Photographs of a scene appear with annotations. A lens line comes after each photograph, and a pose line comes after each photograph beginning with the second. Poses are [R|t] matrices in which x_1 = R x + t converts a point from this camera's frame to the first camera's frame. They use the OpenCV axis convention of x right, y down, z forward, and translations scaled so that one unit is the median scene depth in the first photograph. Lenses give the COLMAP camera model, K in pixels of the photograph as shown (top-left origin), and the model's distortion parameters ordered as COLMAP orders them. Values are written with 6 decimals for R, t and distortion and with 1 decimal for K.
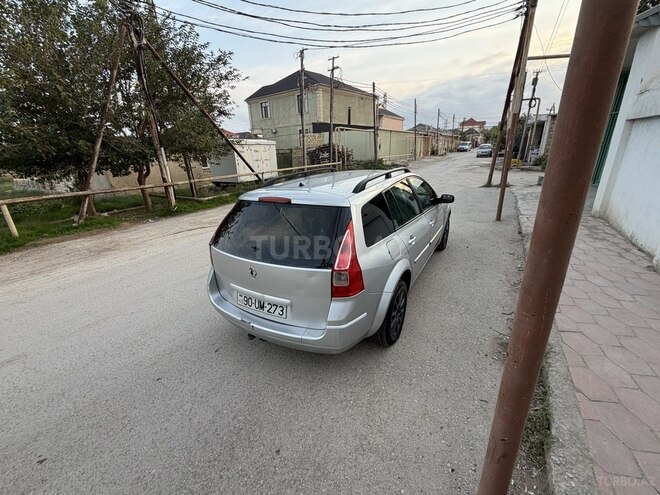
lens RADIAL K [[276.4, 0, 328.3], [0, 276.4, 247.1], [0, 0, 1]] dist [0.000294, -0.000214]
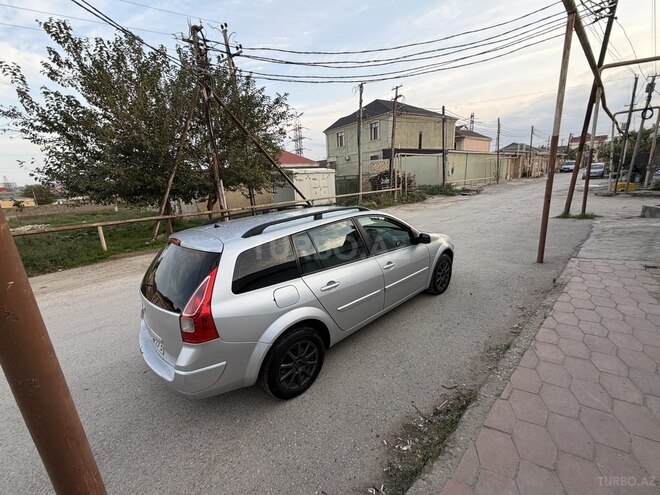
lens RADIAL K [[276.4, 0, 328.3], [0, 276.4, 247.1], [0, 0, 1]] dist [0.000294, -0.000214]
pose [[0.959263, 0.049302, -0.278179, 0.169873], [-0.071491, 0.994969, -0.070189, -0.028182], [0.273319, 0.087217, 0.957961, 0.030617]]
